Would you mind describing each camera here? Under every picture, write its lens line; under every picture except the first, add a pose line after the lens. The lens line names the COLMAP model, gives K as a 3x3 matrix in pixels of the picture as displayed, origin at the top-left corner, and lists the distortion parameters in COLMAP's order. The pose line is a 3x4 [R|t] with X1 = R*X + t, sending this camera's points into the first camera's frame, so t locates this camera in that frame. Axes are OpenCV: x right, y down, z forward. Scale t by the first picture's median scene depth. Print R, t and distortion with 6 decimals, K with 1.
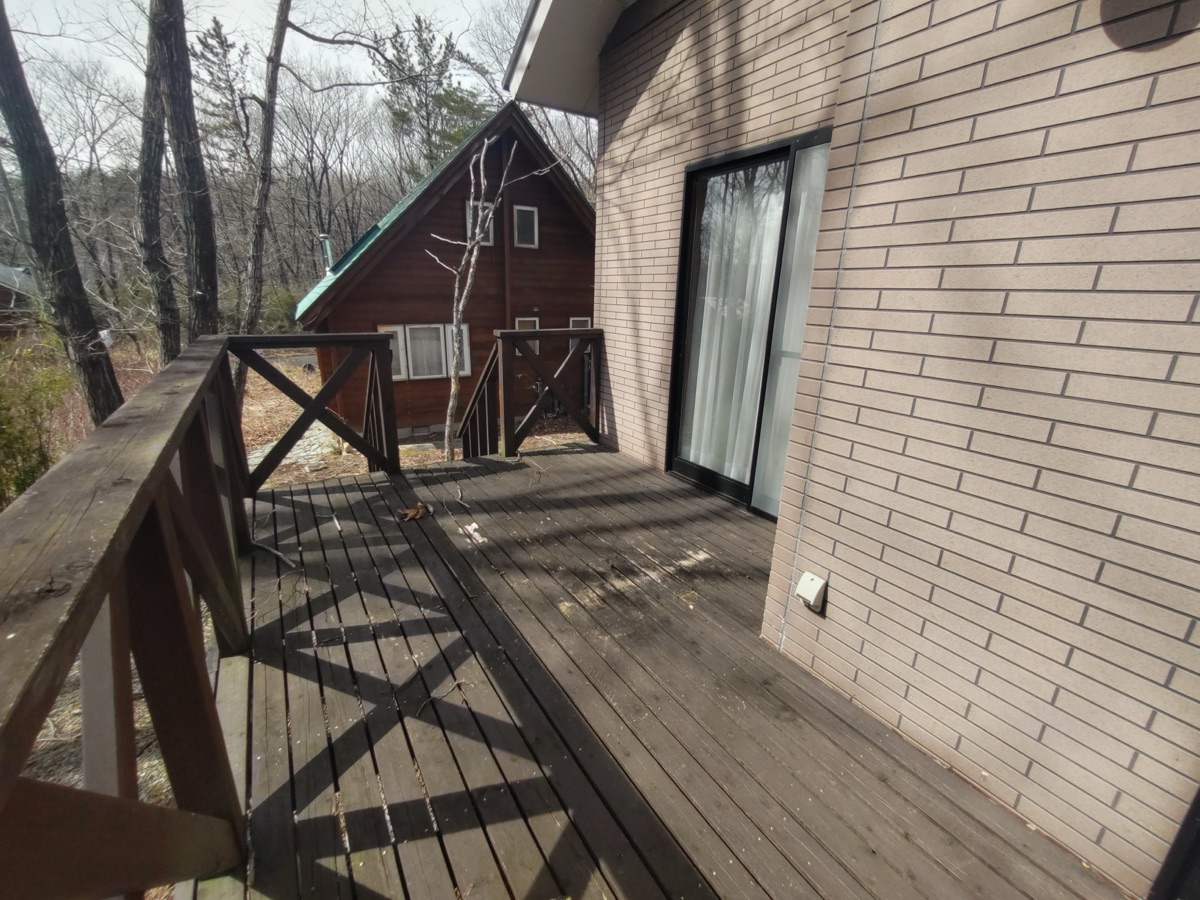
lens RADIAL K [[517.0, 0, 595.1], [0, 517.0, 449.5], [0, 0, 1]] dist [-0.002841, -0.000195]
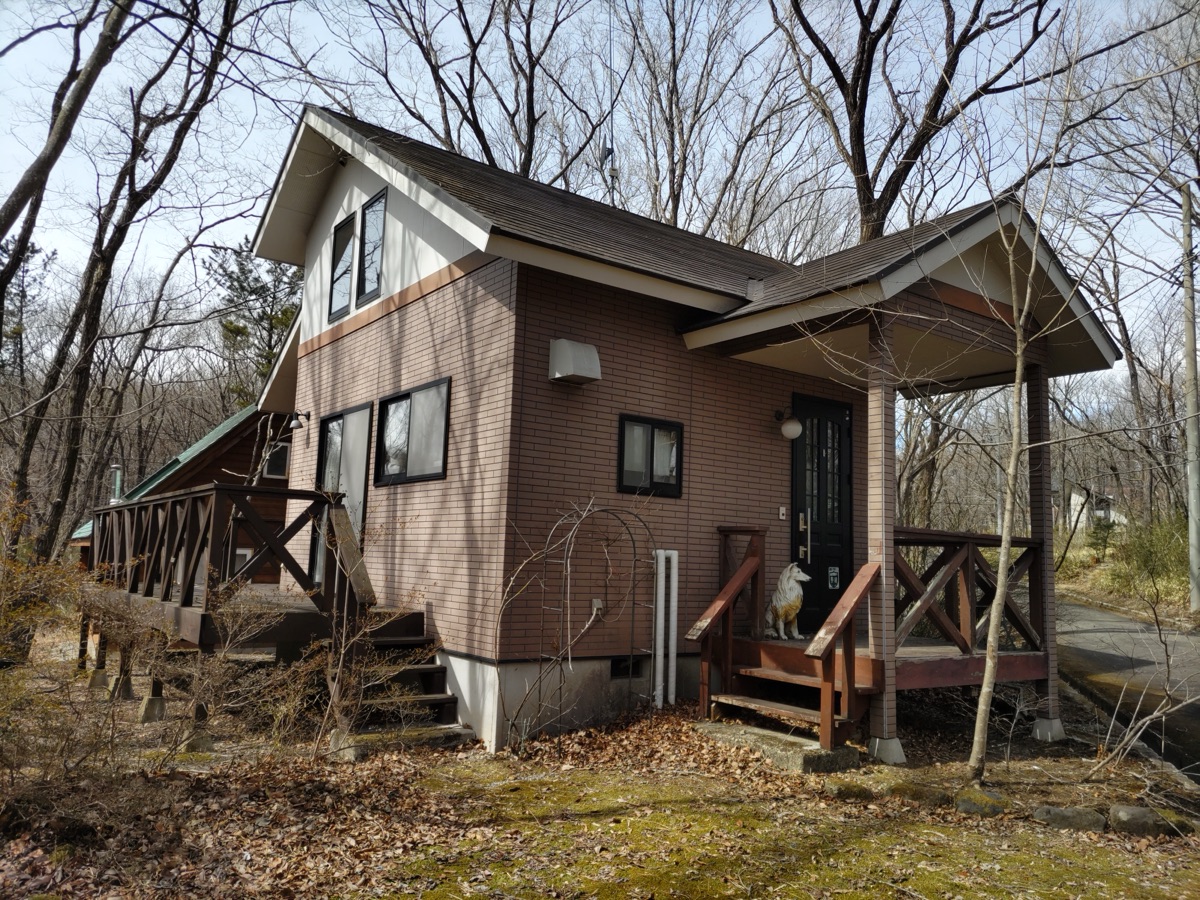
lens RADIAL K [[904.8, 0, 600.0], [0, 904.8, 450.7], [0, 0, 1]] dist [-0.004177, -0.001661]
pose [[0.997719, 0.019533, 0.064615, 0.099488], [0.008489, 0.913313, -0.407171, 0.096703], [-0.066967, 0.406790, 0.911064, -0.233804]]
